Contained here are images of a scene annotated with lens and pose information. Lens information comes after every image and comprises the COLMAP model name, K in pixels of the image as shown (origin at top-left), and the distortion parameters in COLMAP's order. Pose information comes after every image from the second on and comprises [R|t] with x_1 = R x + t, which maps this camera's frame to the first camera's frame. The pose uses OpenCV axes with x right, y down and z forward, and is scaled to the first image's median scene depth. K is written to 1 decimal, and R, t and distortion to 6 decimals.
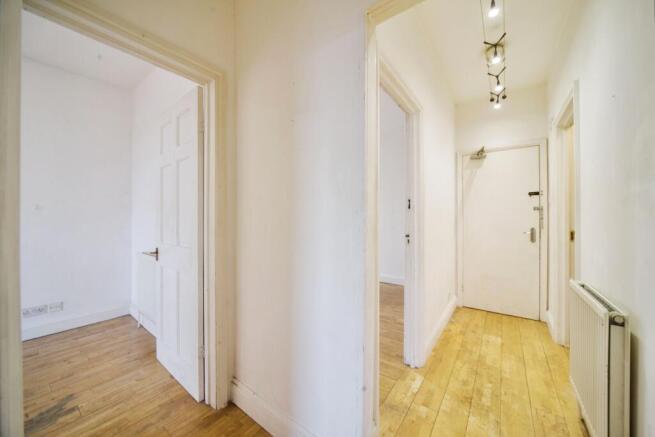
lens RADIAL K [[234.9, 0, 331.2], [0, 234.9, 214.2], [0, 0, 1]] dist [-0.010325, 0.000026]
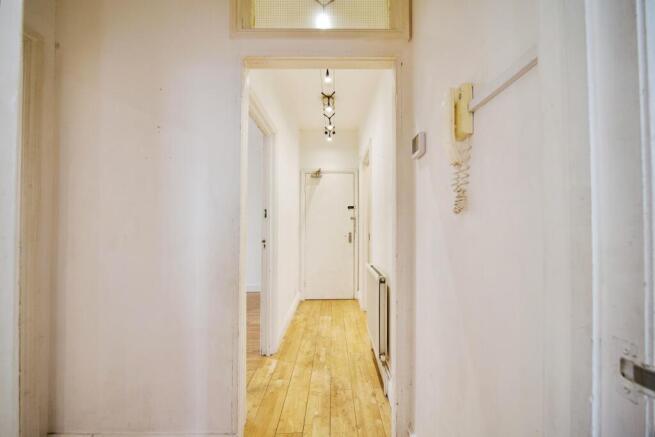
lens RADIAL K [[234.9, 0, 331.2], [0, 234.9, 214.2], [0, 0, 1]] dist [-0.010325, 0.000026]
pose [[0.809328, 0.022717, 0.586917, -0.077793], [-0.003409, 0.999417, -0.033982, -0.001285], [-0.587347, 0.025502, 0.808933, -0.110033]]
